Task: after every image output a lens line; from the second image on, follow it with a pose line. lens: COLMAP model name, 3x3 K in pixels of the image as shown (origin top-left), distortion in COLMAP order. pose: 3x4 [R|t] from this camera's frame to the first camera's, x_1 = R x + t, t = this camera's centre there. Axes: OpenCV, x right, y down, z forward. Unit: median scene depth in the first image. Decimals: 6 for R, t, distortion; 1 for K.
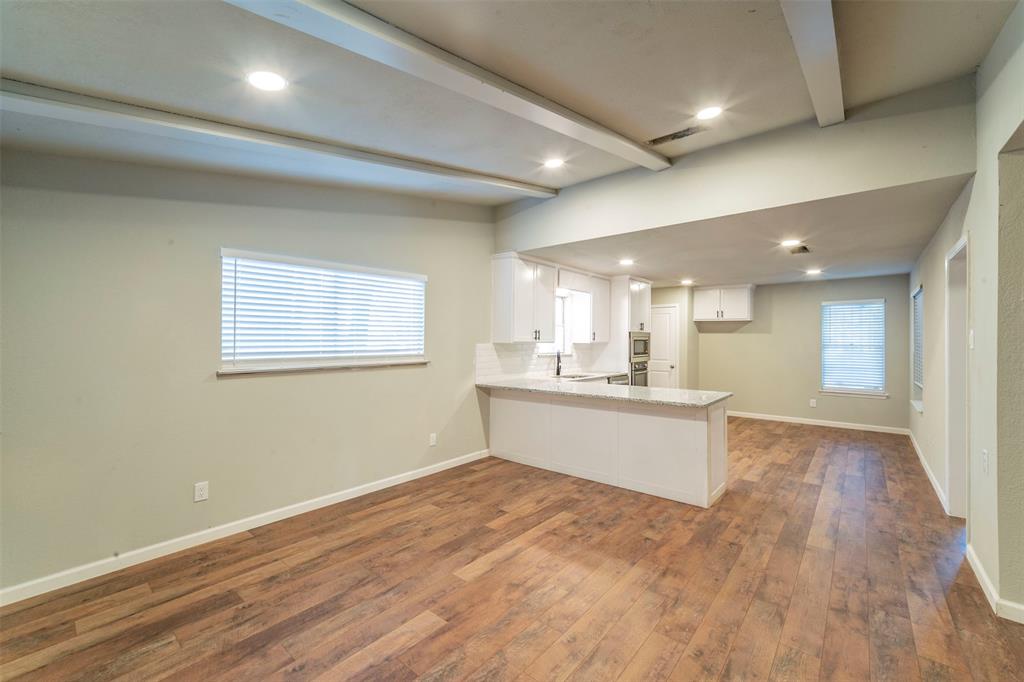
lens RADIAL K [[394.1, 0, 508.0], [0, 394.1, 332.7], [0, 0, 1]] dist [-0.015098, 0.003136]
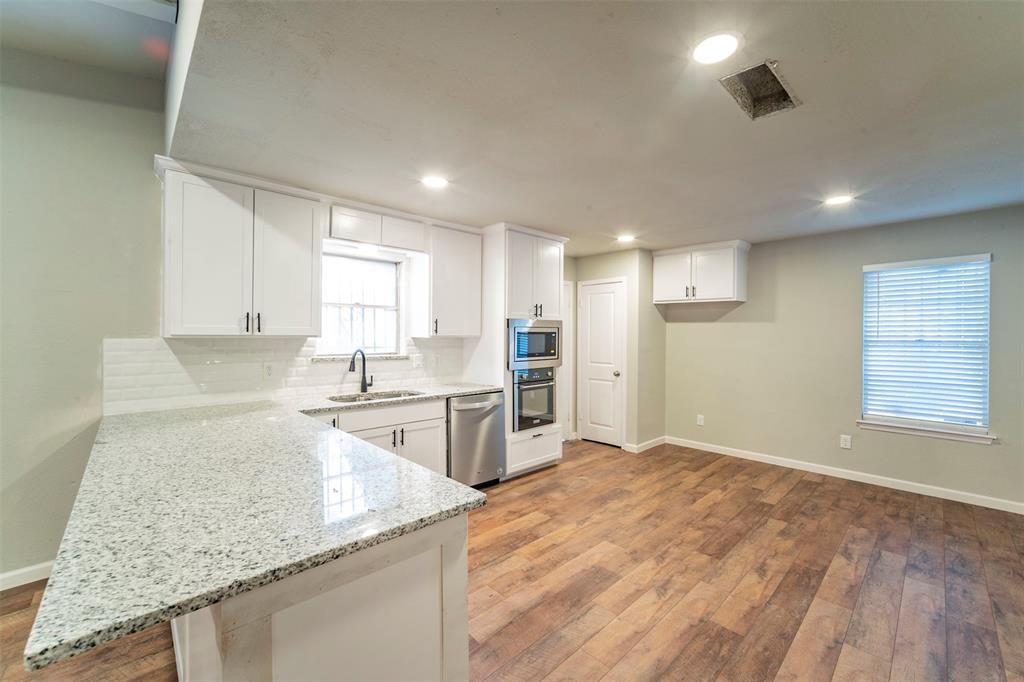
lens RADIAL K [[394.1, 0, 505.7], [0, 394.1, 333.5], [0, 0, 1]] dist [-0.015098, 0.003136]
pose [[0.994553, -0.001336, -0.104222, 0.366252], [0.002756, 0.999905, 0.013482, 0.012170], [0.104194, -0.013695, 0.994463, 0.404743]]
